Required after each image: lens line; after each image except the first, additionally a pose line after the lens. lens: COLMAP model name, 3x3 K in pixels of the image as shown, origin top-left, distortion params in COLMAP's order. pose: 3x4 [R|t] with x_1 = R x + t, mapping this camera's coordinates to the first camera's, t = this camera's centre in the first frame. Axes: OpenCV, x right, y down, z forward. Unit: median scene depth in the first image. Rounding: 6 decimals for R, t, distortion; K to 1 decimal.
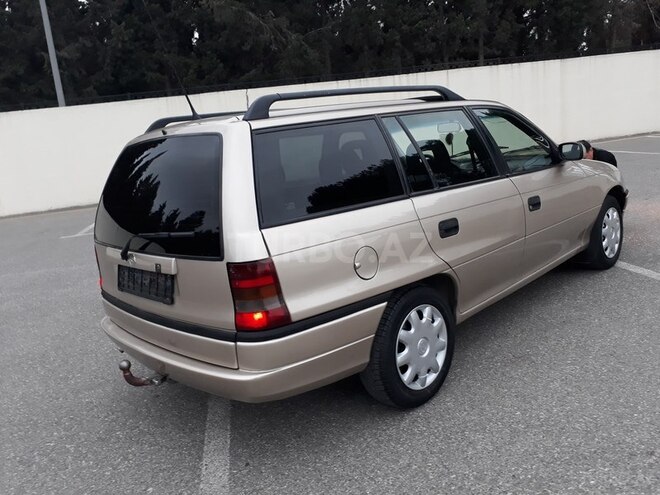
lens RADIAL K [[528.2, 0, 329.8], [0, 528.2, 243.9], [0, 0, 1]] dist [0.004766, -0.005082]
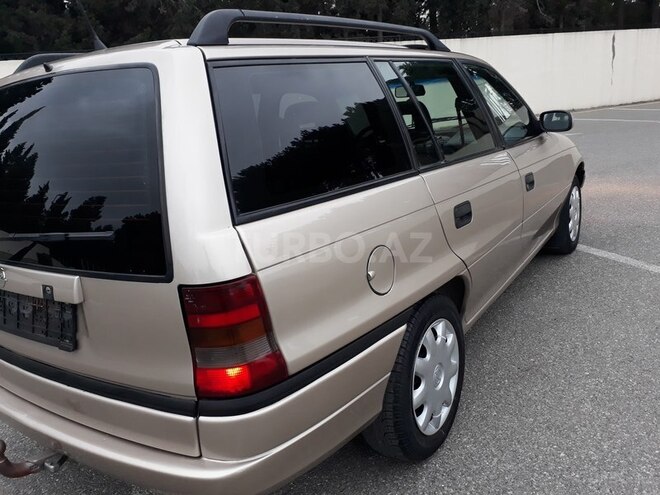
lens RADIAL K [[529.0, 0, 330.0], [0, 529.0, 247.5], [0, 0, 1]] dist [-0.012197, 0.009856]
pose [[0.979598, -0.029181, 0.198837, -0.120048], [0.020419, 0.998734, 0.045974, -0.023809], [-0.199926, -0.040976, 0.978954, 0.328832]]
